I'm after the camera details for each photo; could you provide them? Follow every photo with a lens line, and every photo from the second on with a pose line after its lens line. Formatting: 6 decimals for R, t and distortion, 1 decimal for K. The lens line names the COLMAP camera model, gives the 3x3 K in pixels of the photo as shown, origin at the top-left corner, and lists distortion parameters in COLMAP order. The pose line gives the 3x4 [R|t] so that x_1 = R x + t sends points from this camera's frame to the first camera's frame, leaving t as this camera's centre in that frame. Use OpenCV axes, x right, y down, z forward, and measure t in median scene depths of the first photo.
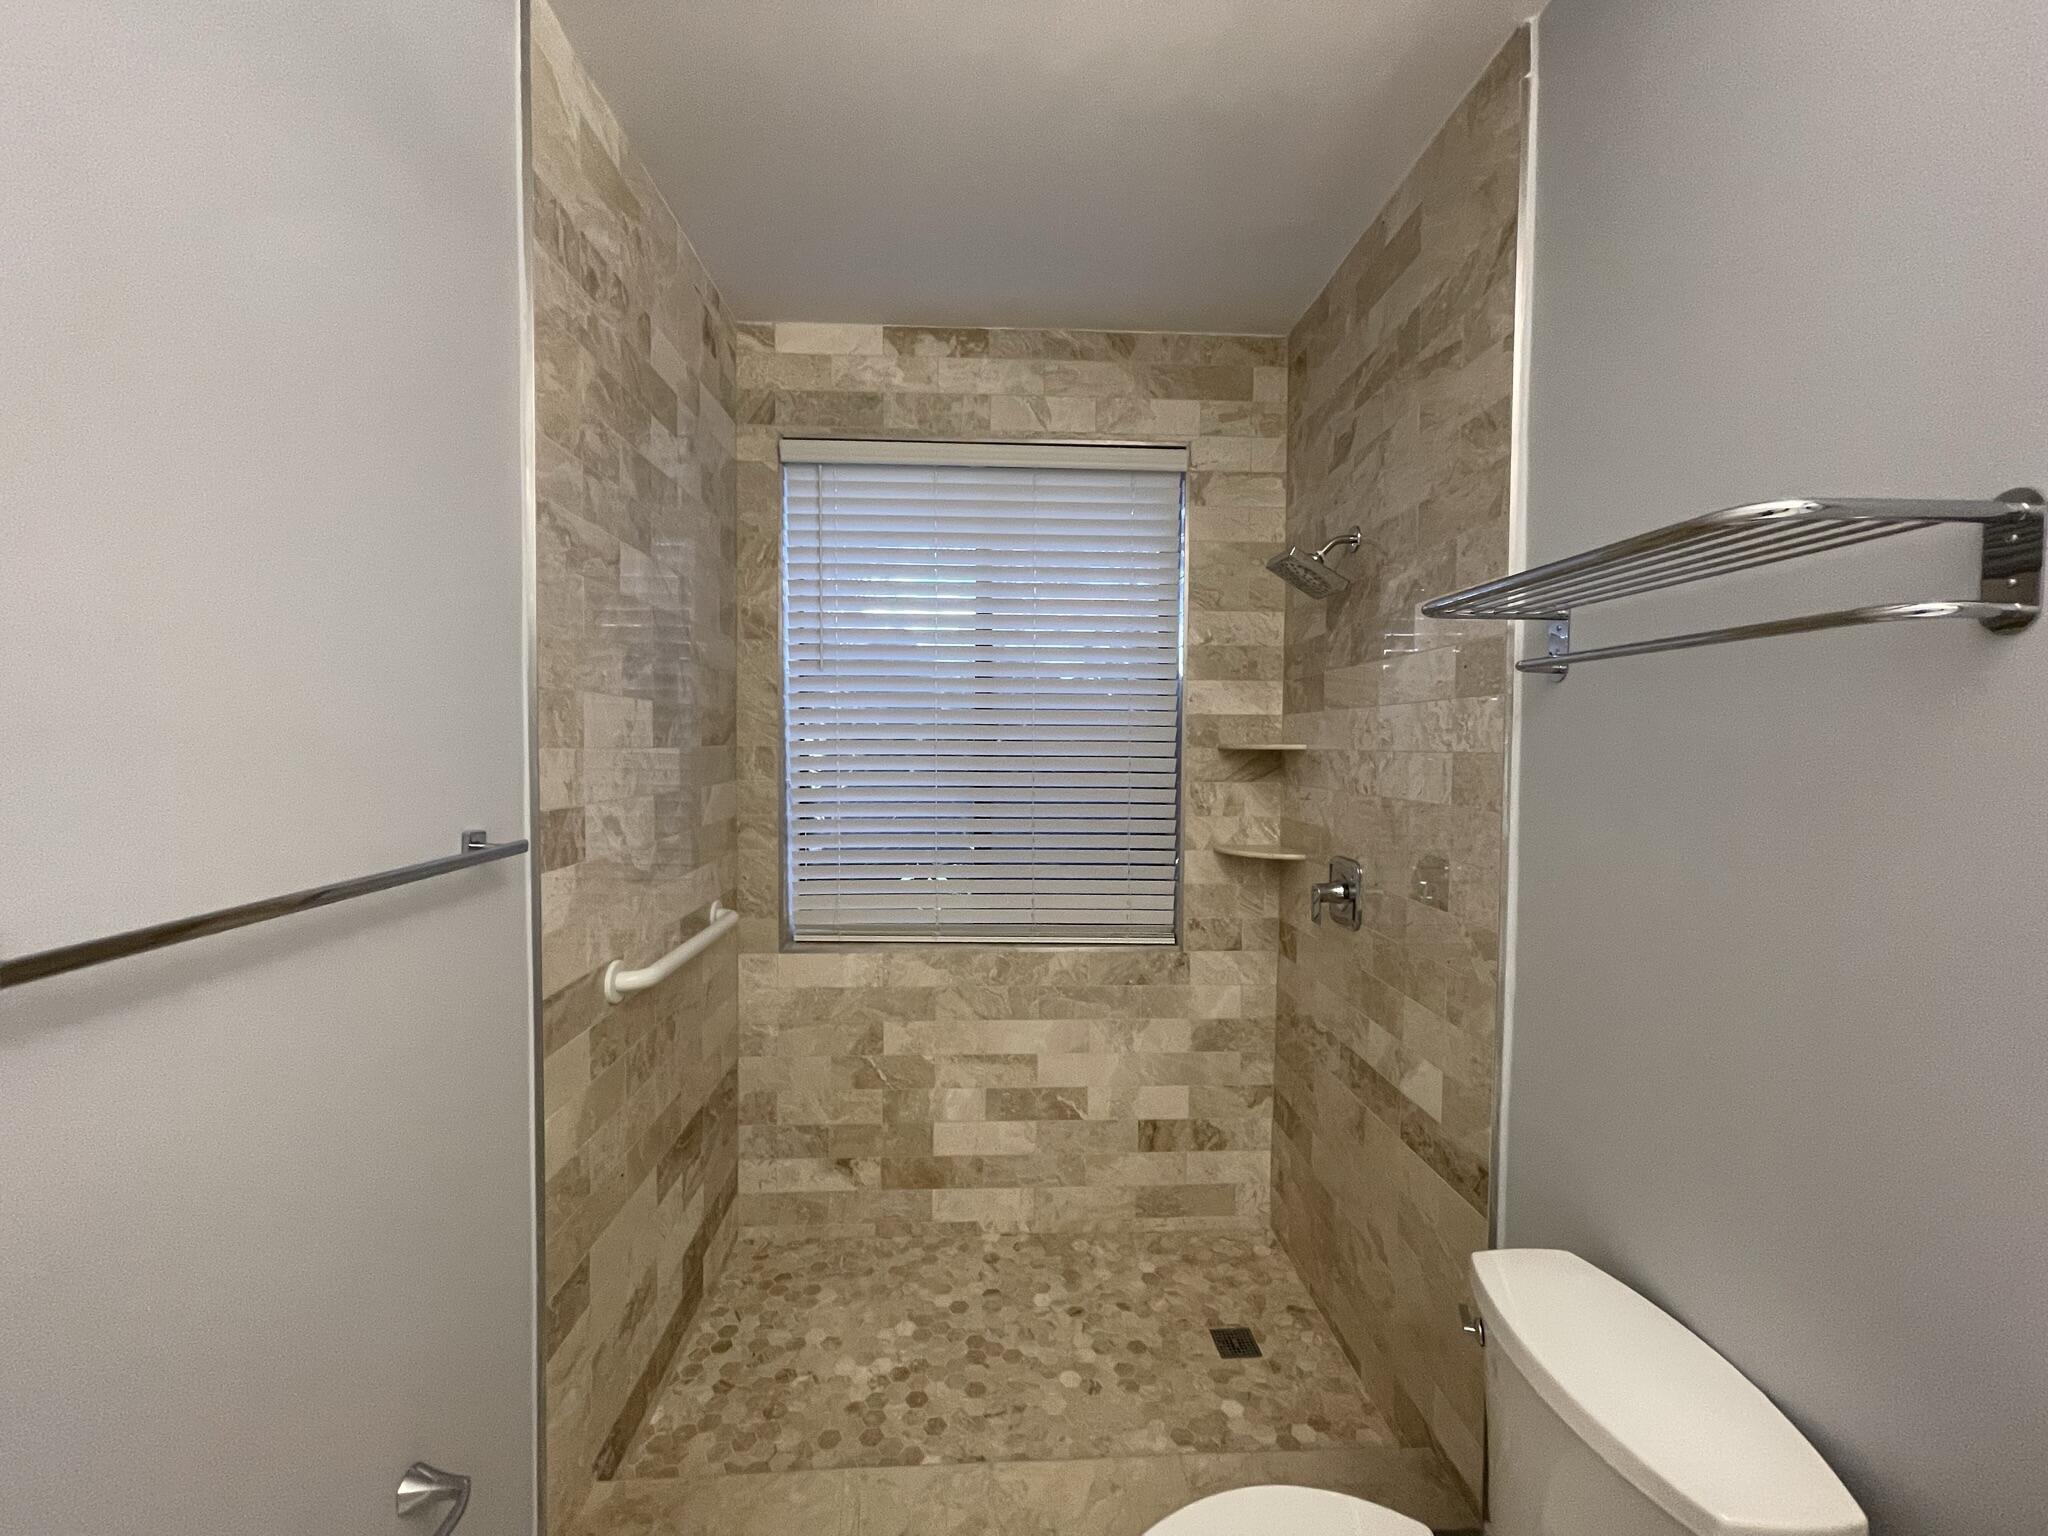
lens RADIAL K [[829.9, 0, 1009.6], [0, 829.9, 767.7], [0, 0, 1]] dist [-0.005163, 0.002897]
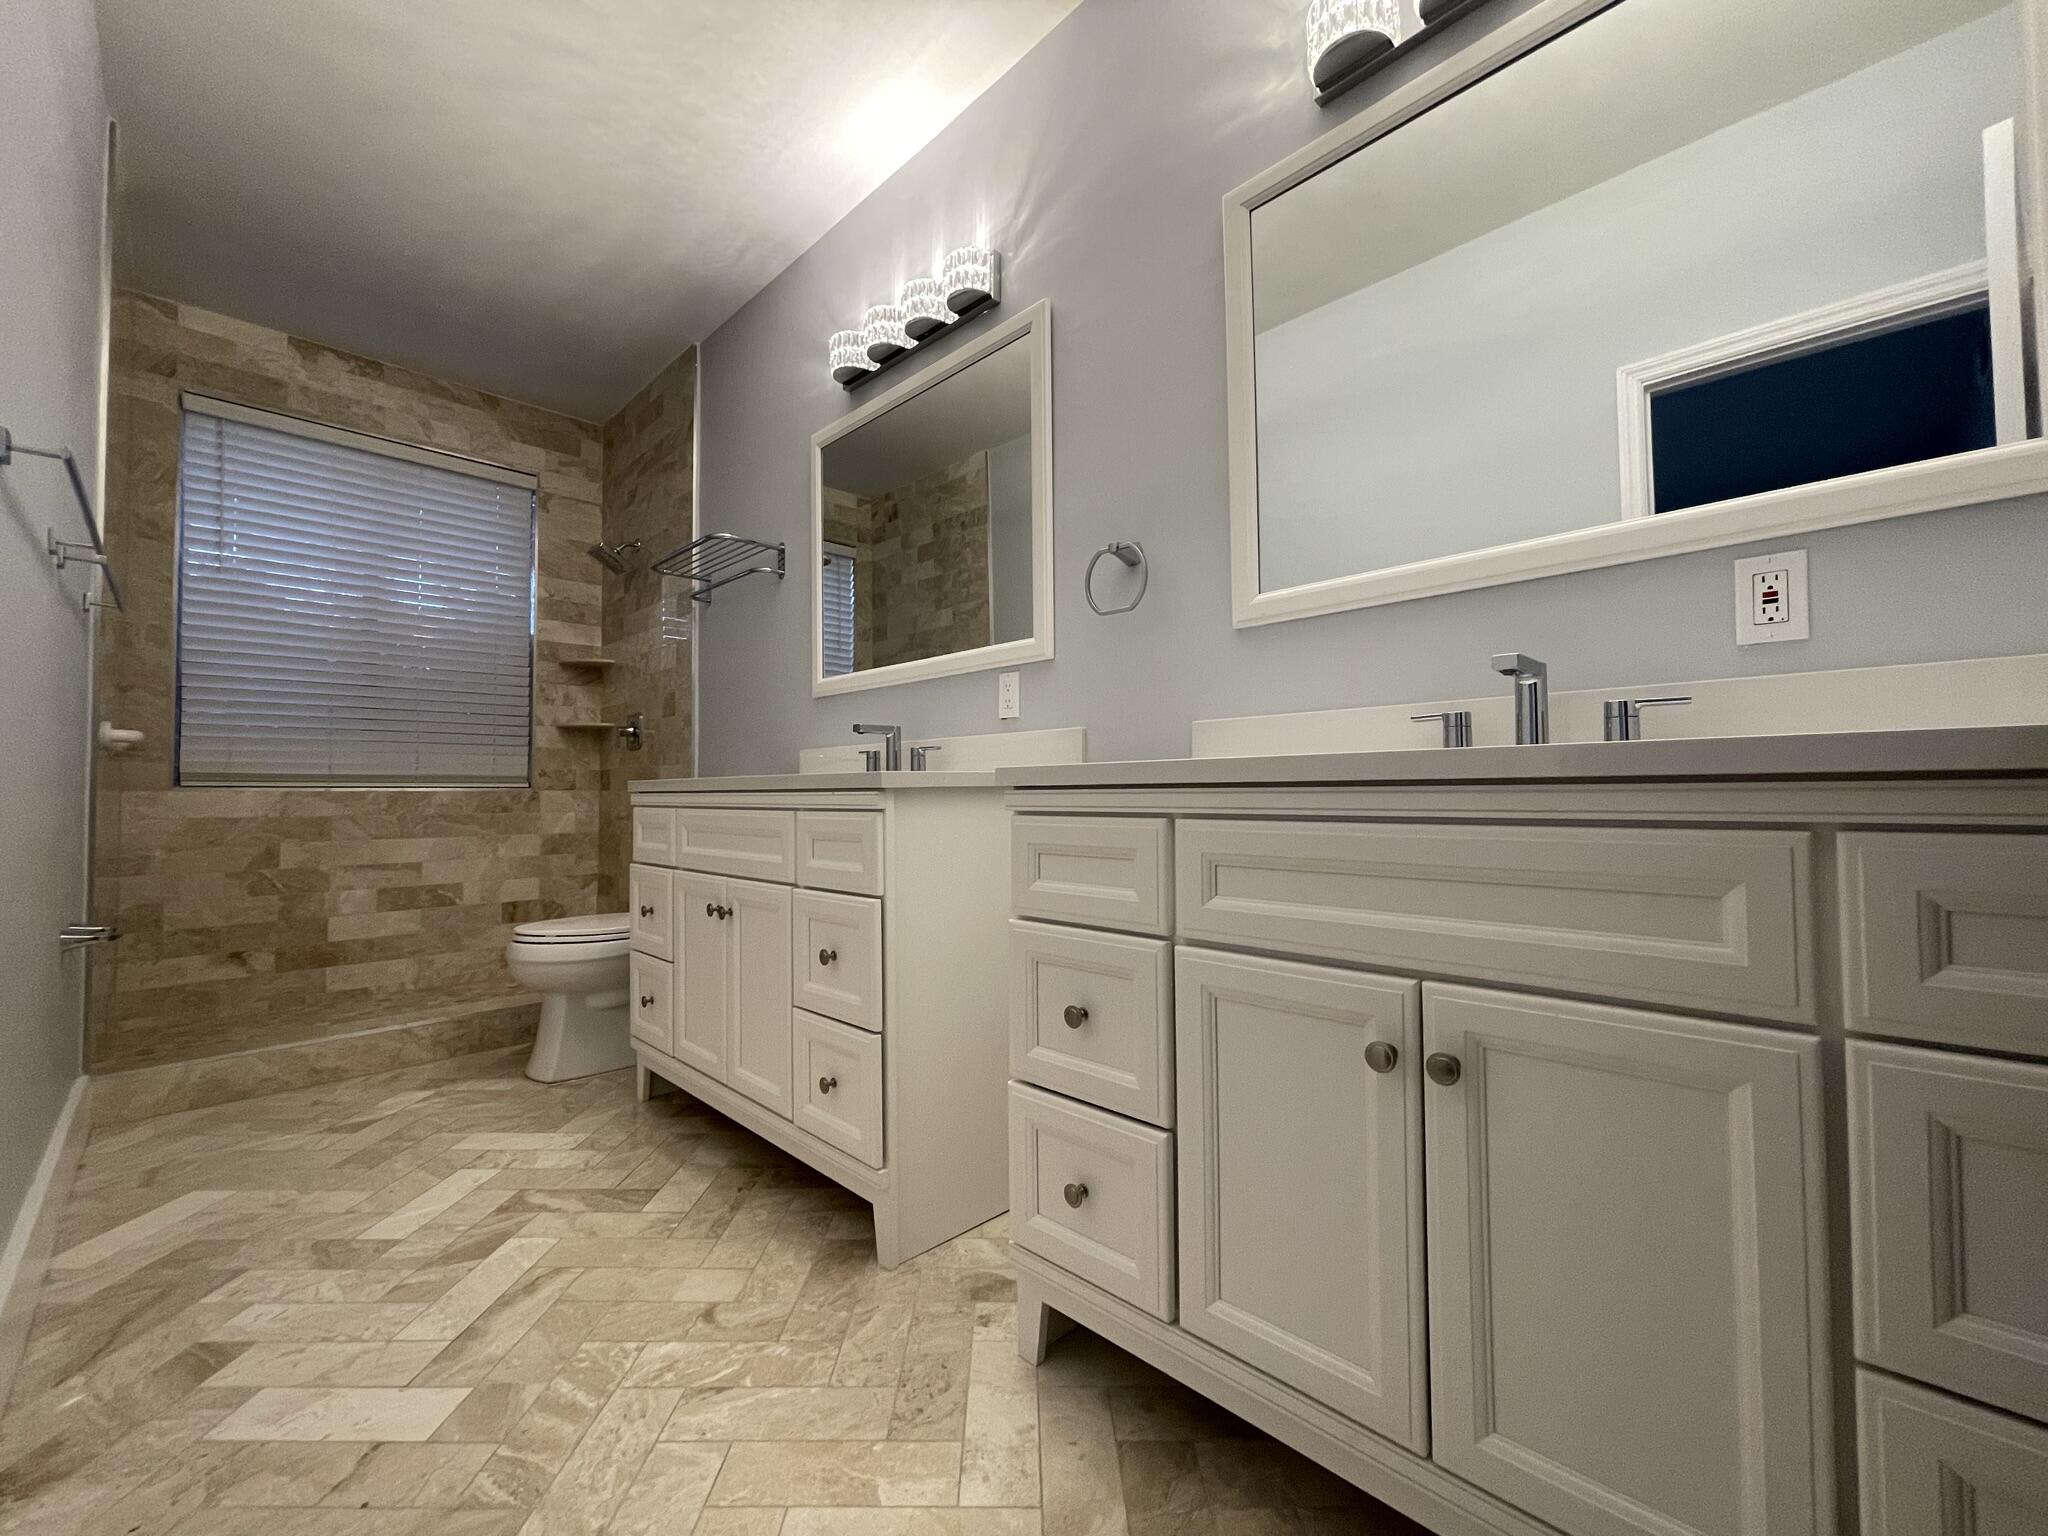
lens RADIAL K [[829.9, 0, 1023.7], [0, 829.9, 767.5], [0, 0, 1]] dist [-0.005163, 0.002897]
pose [[0.729318, 0.008666, 0.684120, -0.192331], [0.034524, 0.998180, -0.049450, 0.293410], [-0.683303, 0.059683, 0.727691, -0.787653]]
